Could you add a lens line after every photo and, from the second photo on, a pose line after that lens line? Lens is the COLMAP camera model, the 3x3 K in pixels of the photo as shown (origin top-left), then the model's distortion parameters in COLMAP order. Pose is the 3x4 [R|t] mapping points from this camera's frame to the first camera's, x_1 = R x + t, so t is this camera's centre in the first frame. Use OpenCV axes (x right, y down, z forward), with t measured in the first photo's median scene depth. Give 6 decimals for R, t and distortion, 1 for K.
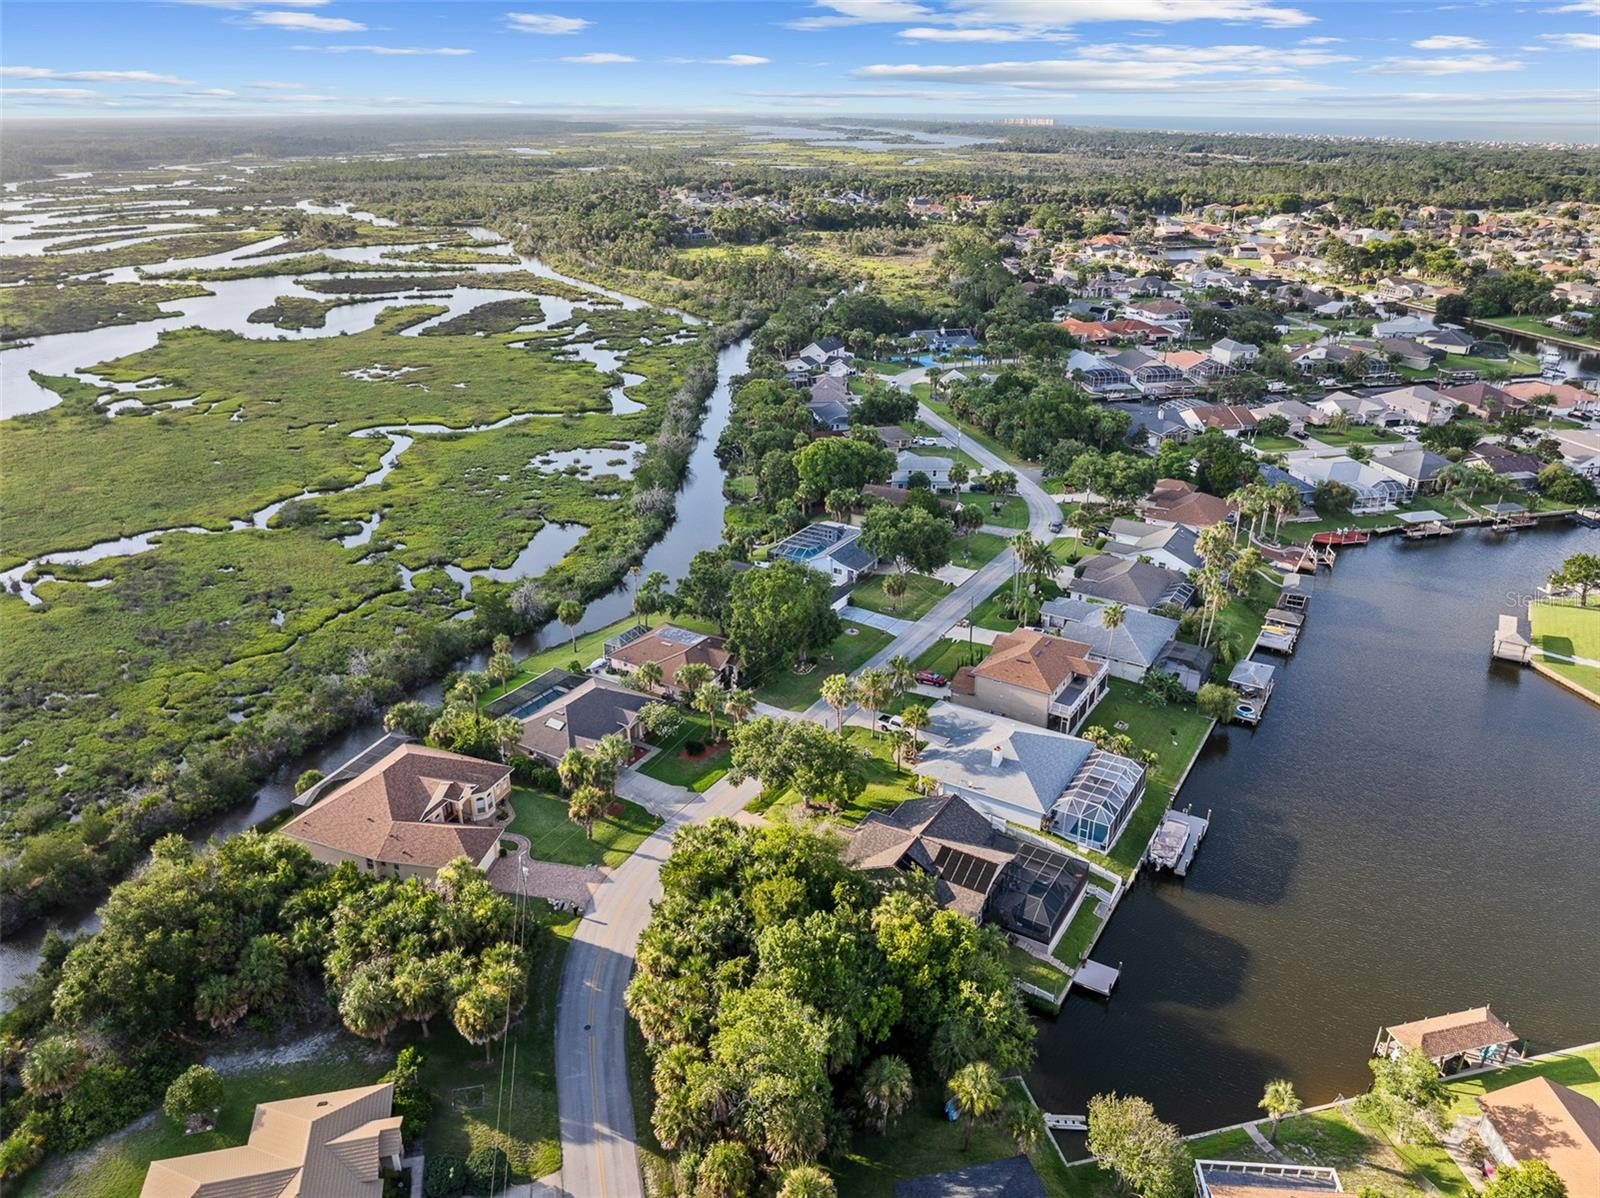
lens RADIAL K [[1118.5, 0, 804.5], [0, 1118.5, 598.8], [0, 0, 1]] dist [-0.037117, 0.004562]
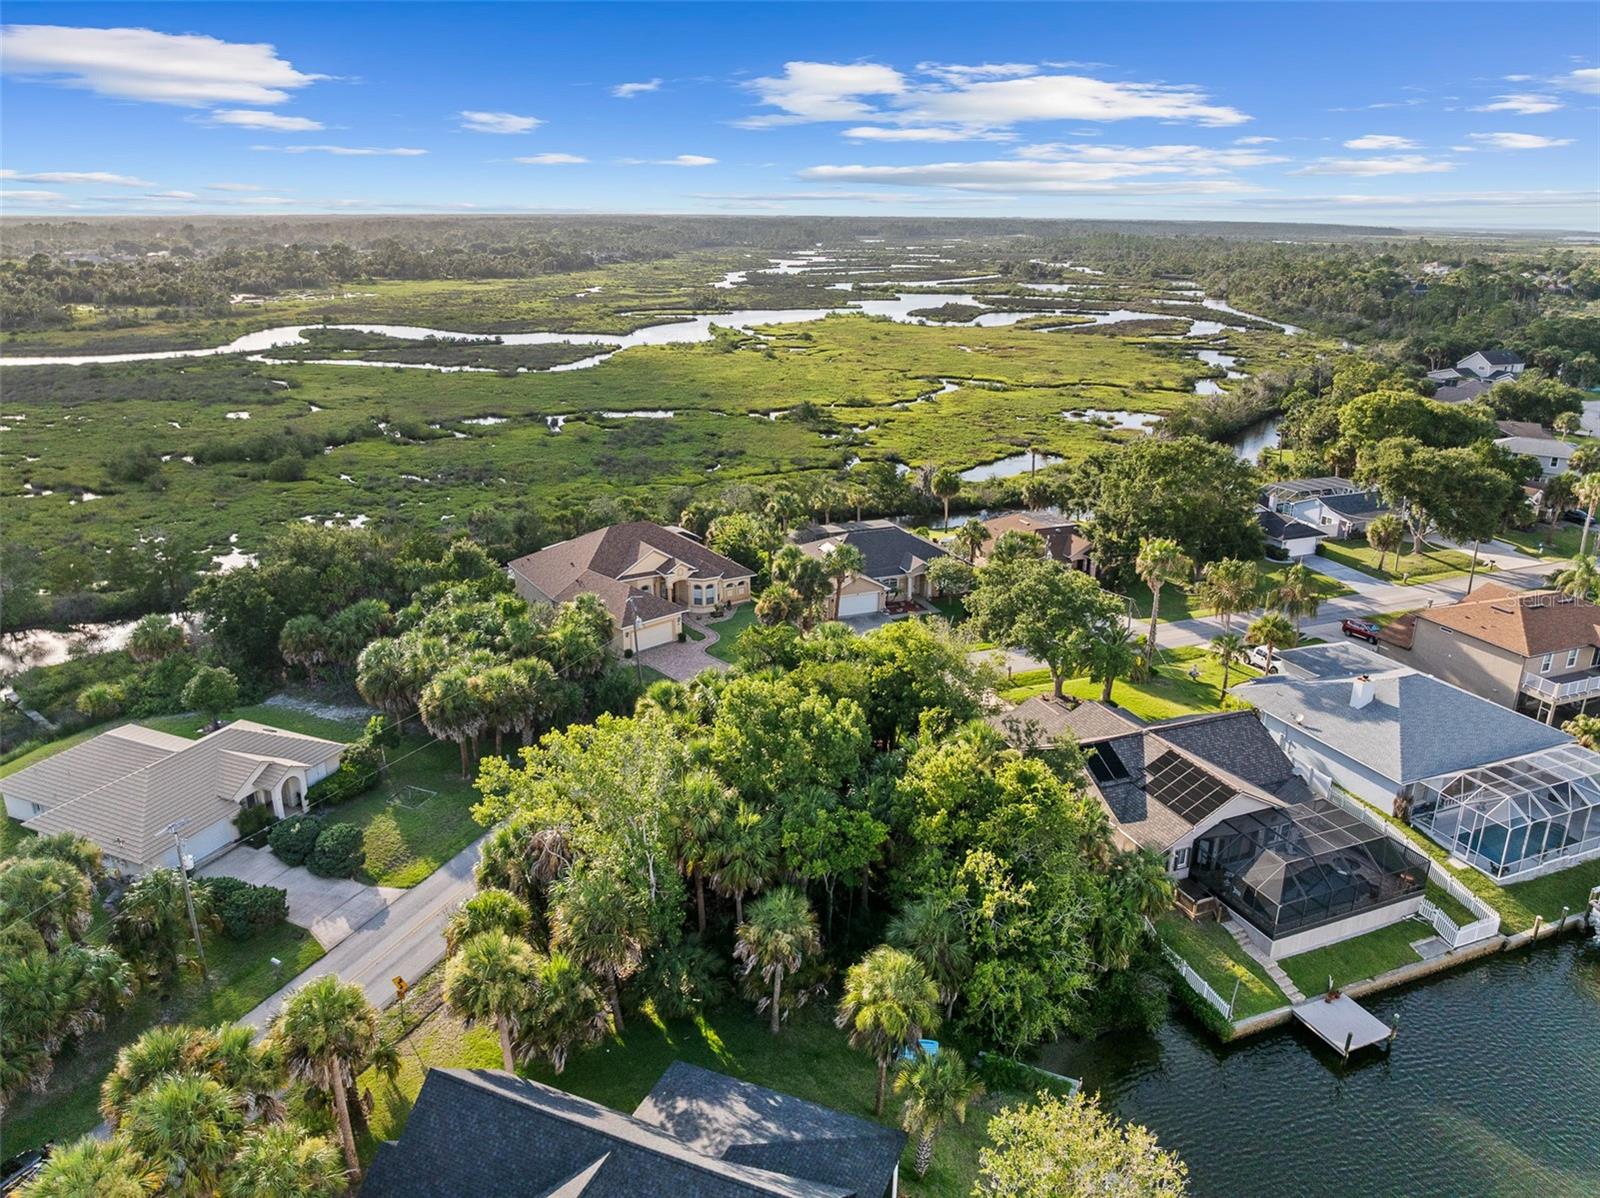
lens RADIAL K [[1118.5, 0, 804.5], [0, 1118.5, 598.8], [0, 0, 1]] dist [-0.037117, 0.004562]
pose [[0.805633, 0.196686, -0.558811, 0.277446], [-0.242137, 0.970212, -0.007600, 0.184362], [0.540671, 0.141432, 0.829260, 0.340746]]
